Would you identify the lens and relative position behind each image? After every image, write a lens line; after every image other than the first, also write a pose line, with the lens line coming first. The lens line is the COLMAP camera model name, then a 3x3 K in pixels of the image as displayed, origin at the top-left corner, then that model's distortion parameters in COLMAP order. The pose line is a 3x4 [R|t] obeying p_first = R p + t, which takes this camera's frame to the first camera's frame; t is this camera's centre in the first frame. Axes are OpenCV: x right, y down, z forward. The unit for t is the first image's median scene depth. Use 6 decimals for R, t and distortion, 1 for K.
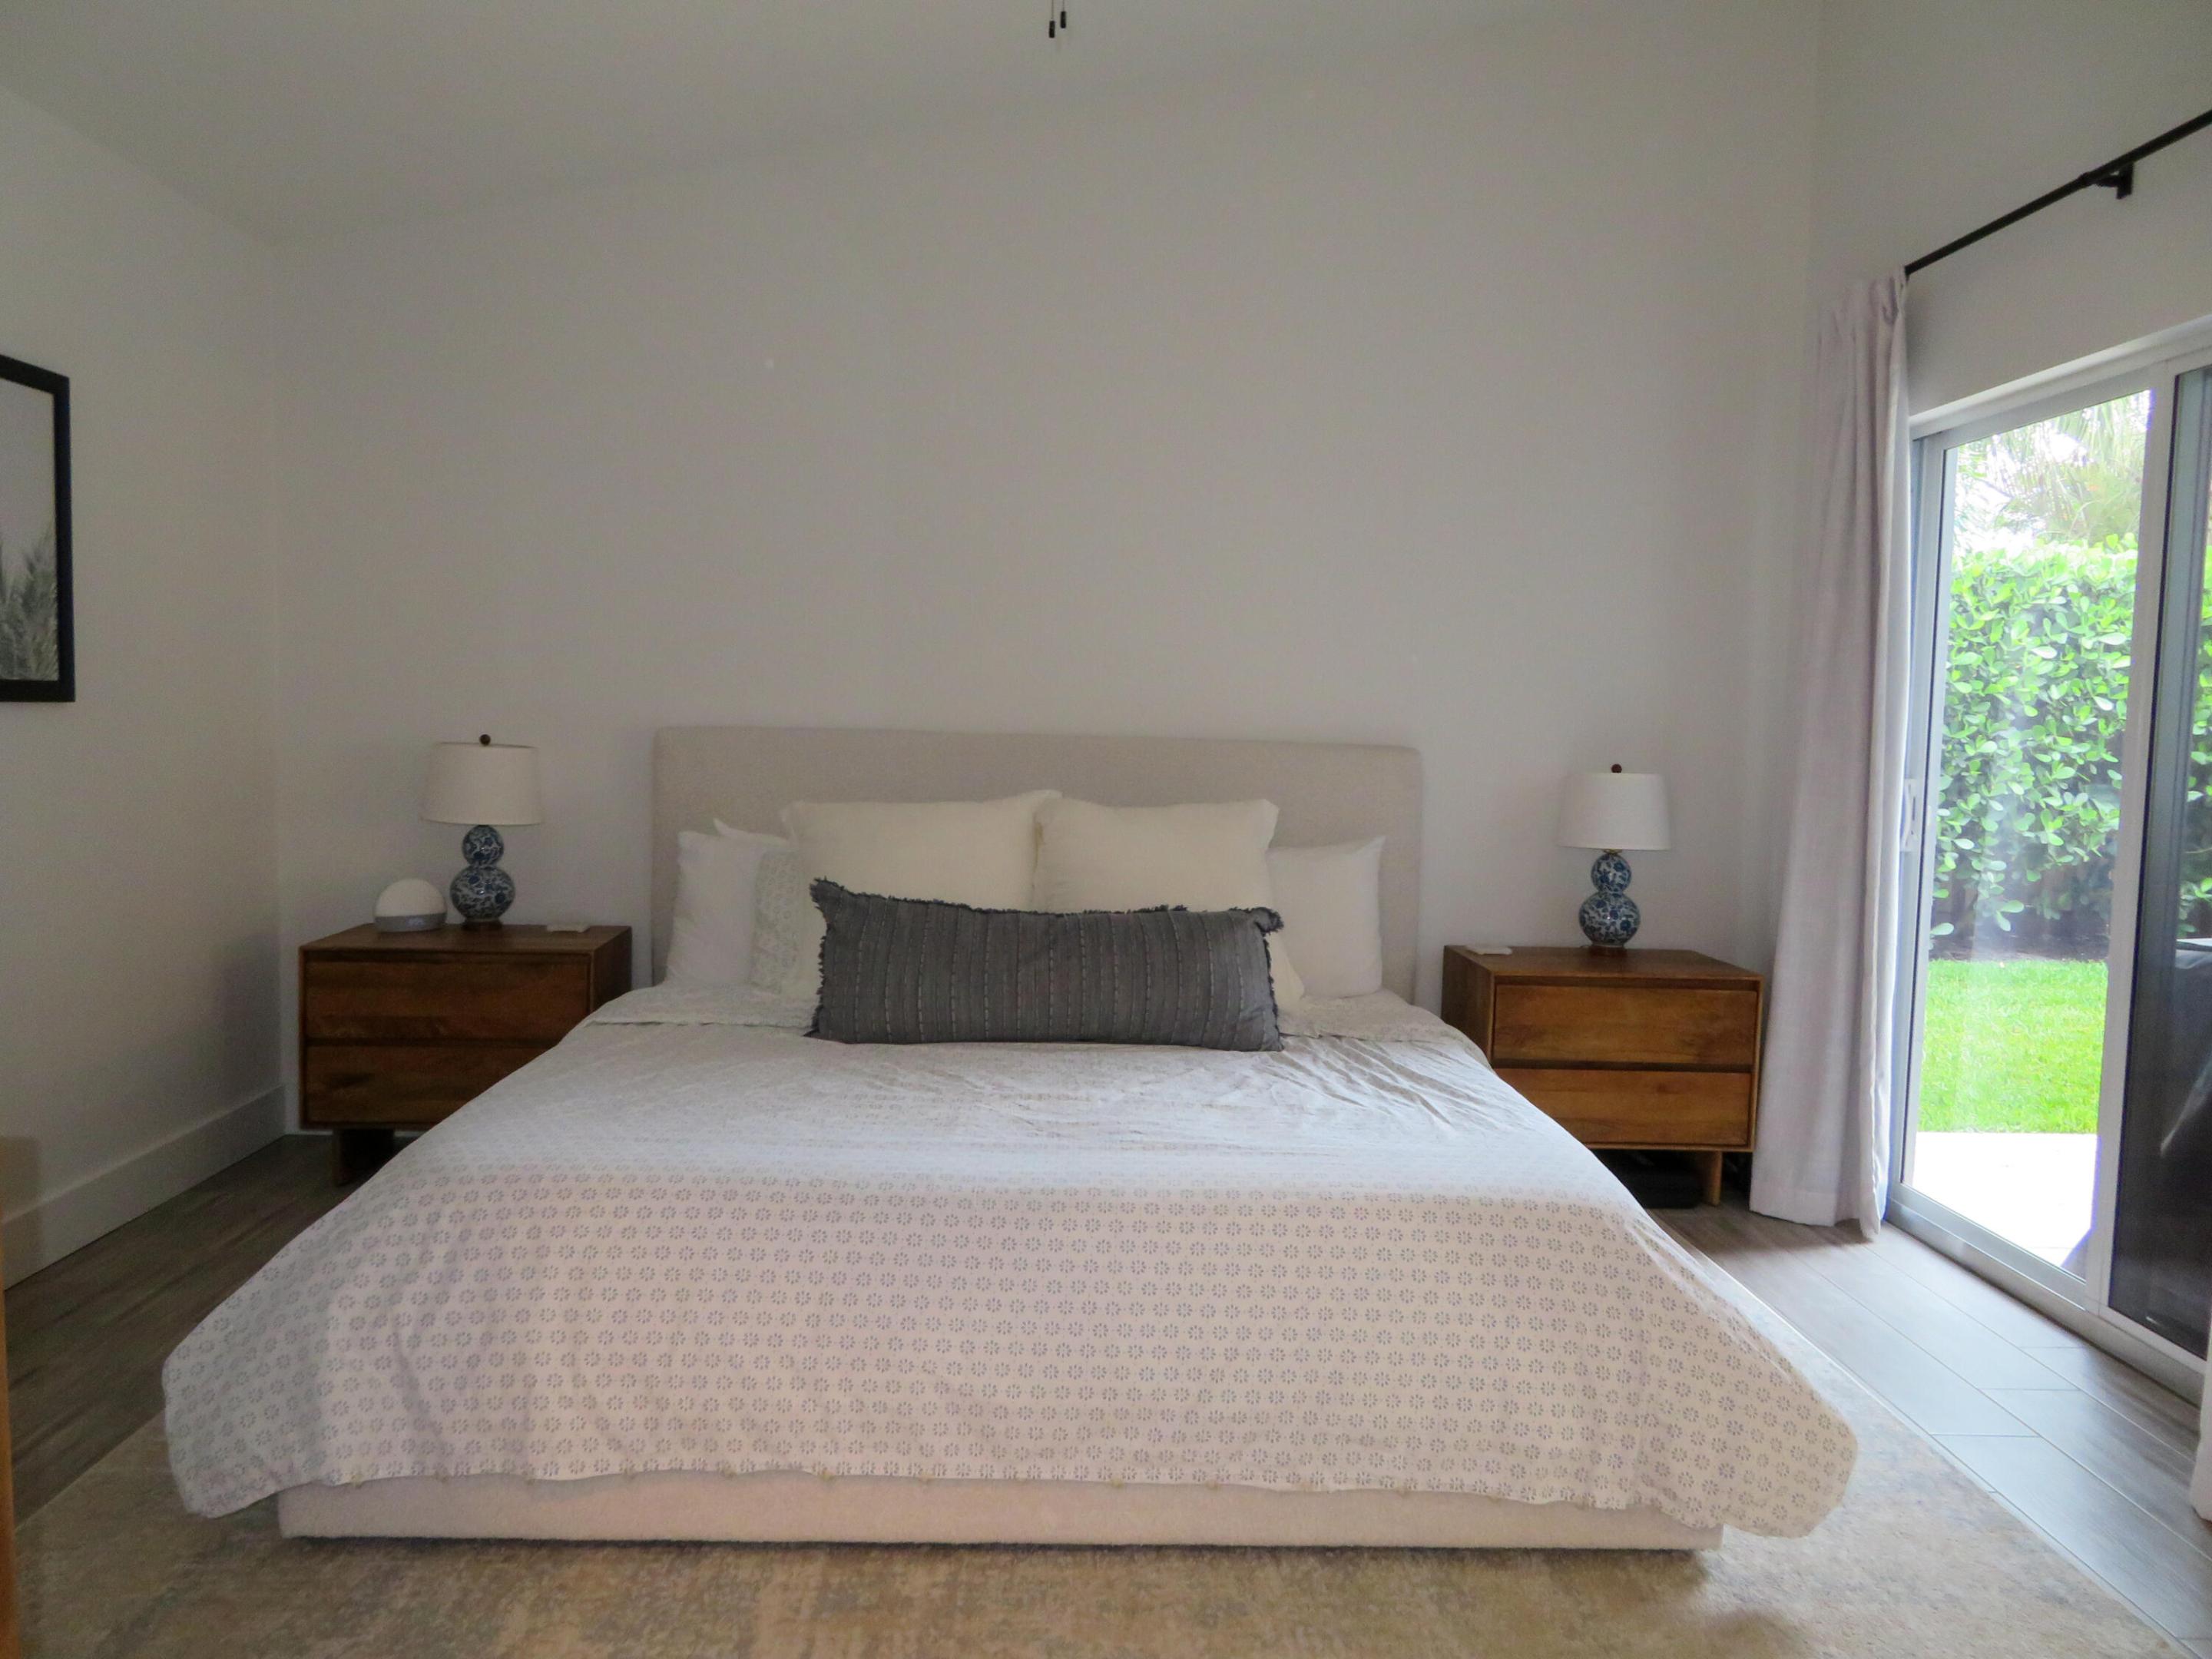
lens RADIAL K [[1586.9, 0, 1087.7], [0, 1586.9, 827.5], [0, 0, 1]] dist [-0.004963, -0.003308]
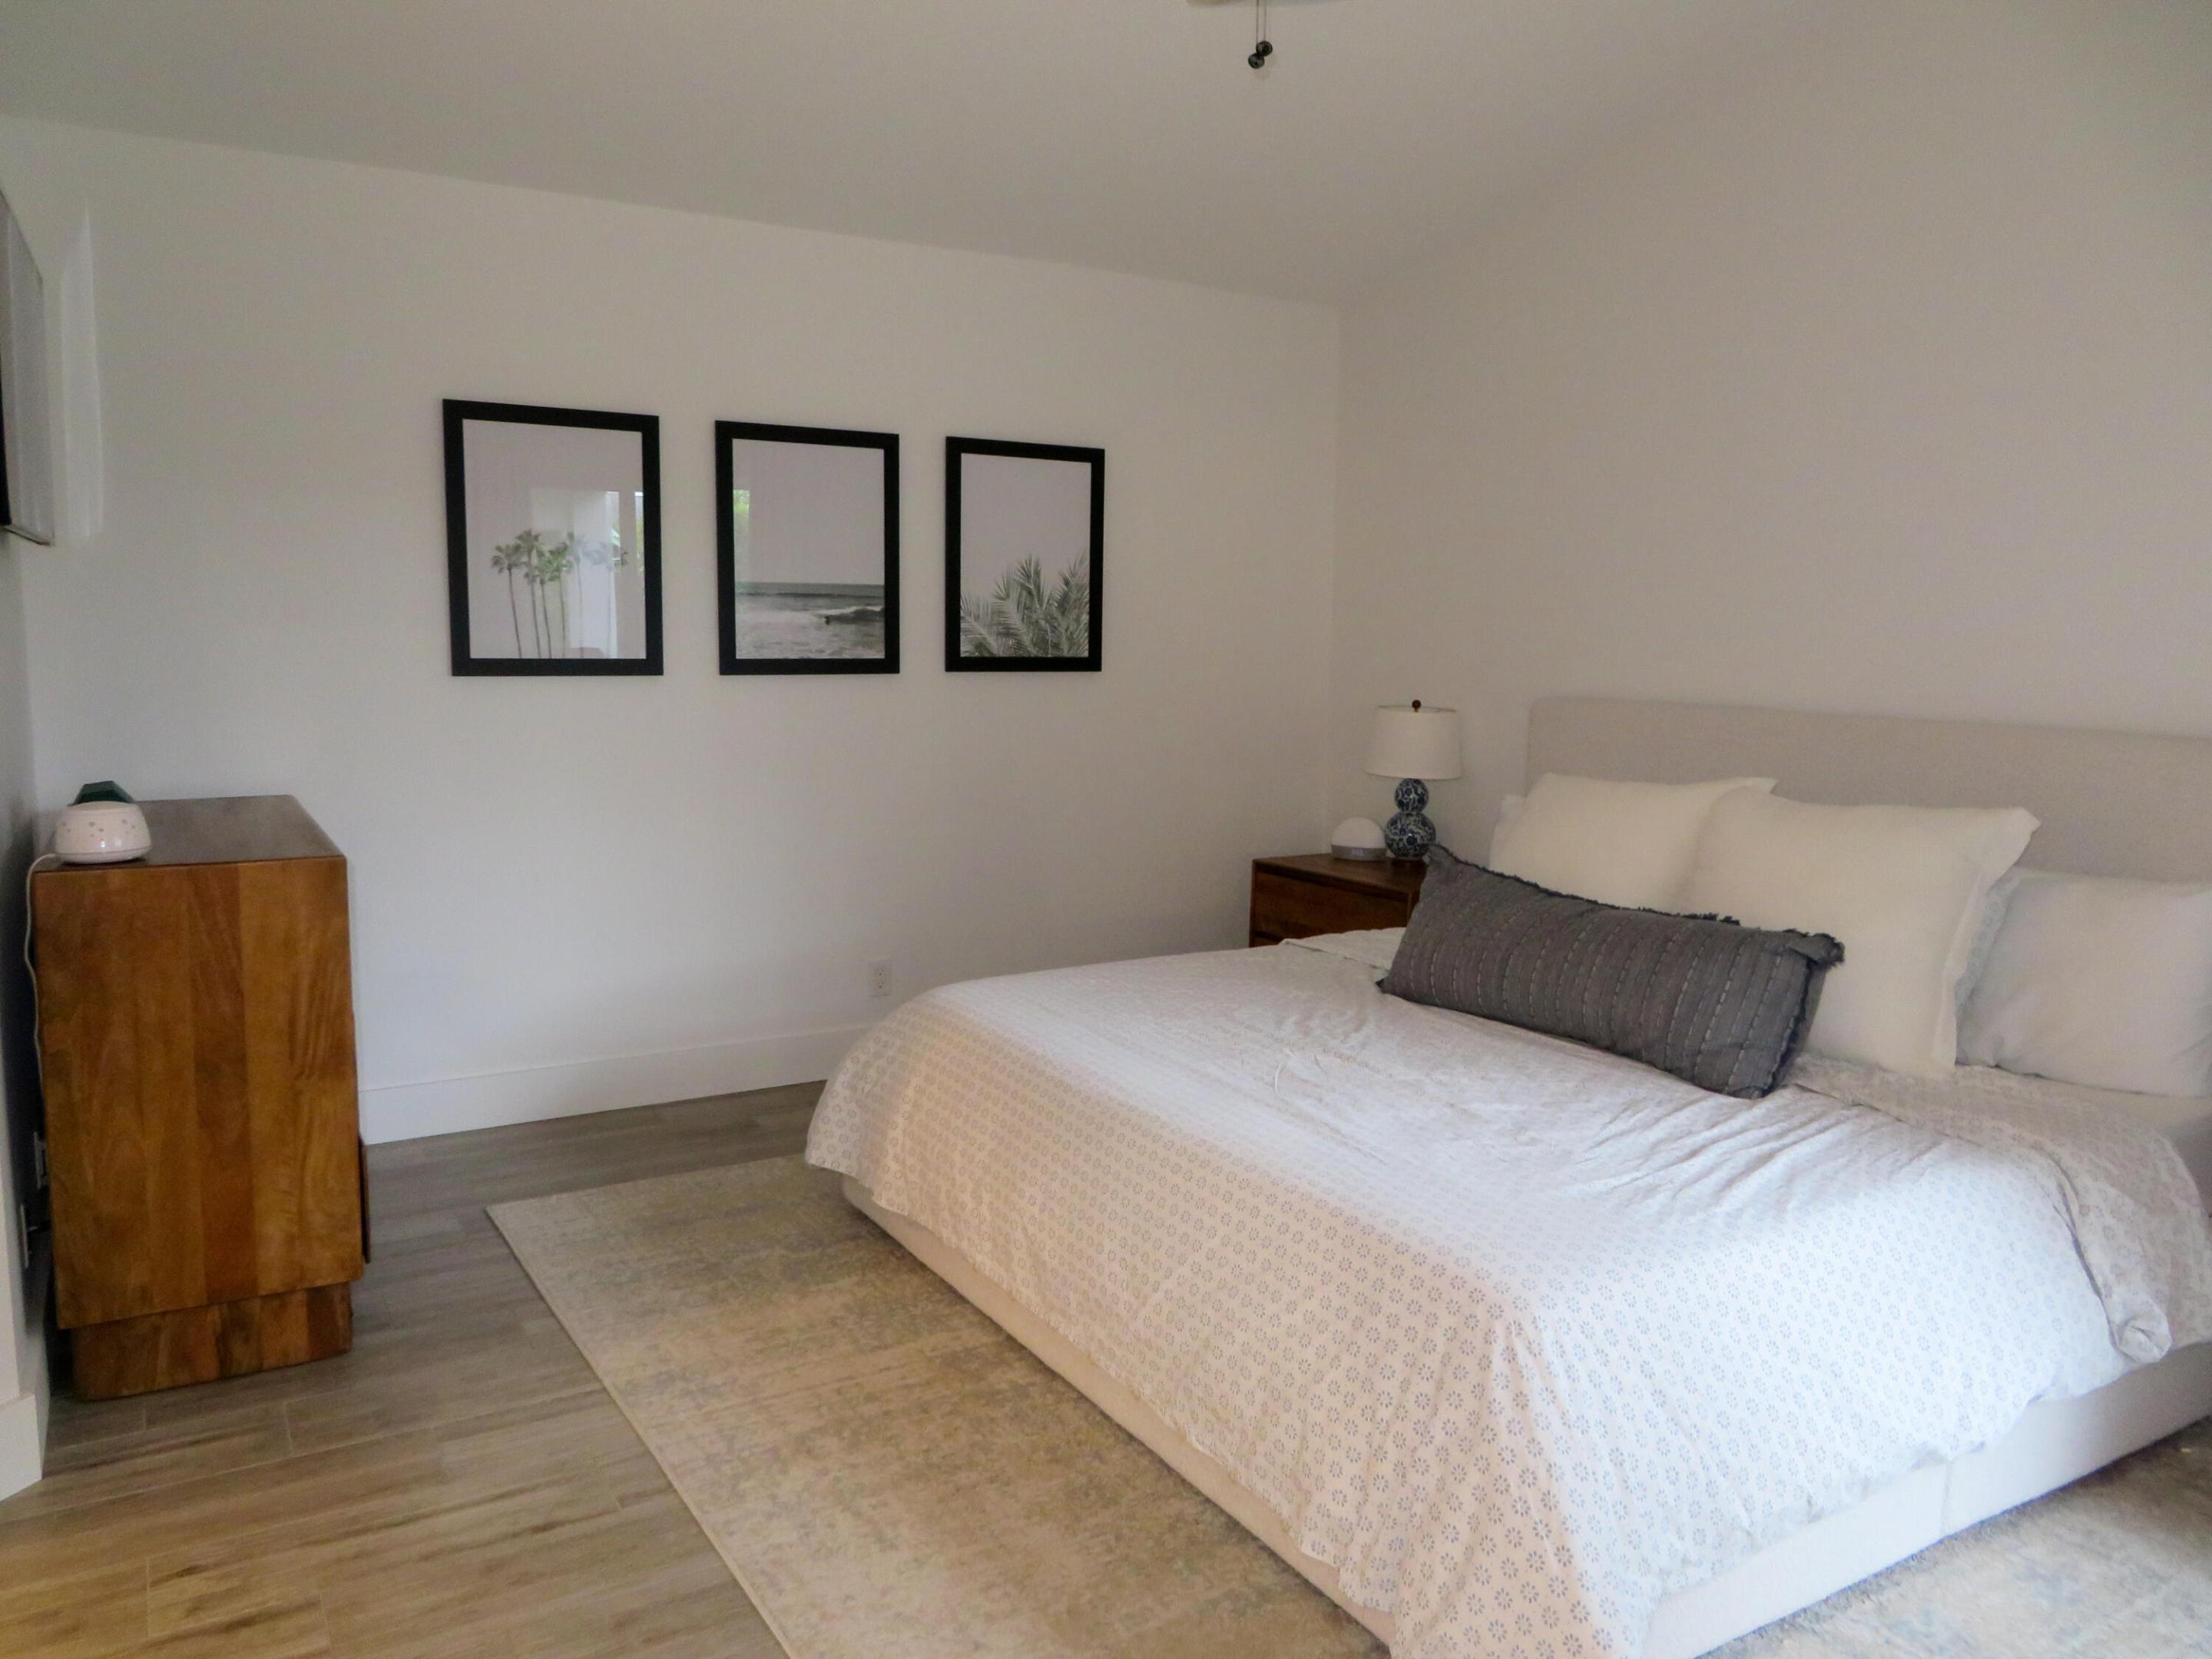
lens RADIAL K [[1586.9, 0, 1087.7], [0, 1586.9, 827.5], [0, 0, 1]] dist [-0.004963, -0.003308]
pose [[0.488217, 0.092515, -0.867805, 0.664786], [-0.068484, 0.995360, 0.067585, -0.035304], [0.870031, 0.026435, 0.492288, 0.280308]]
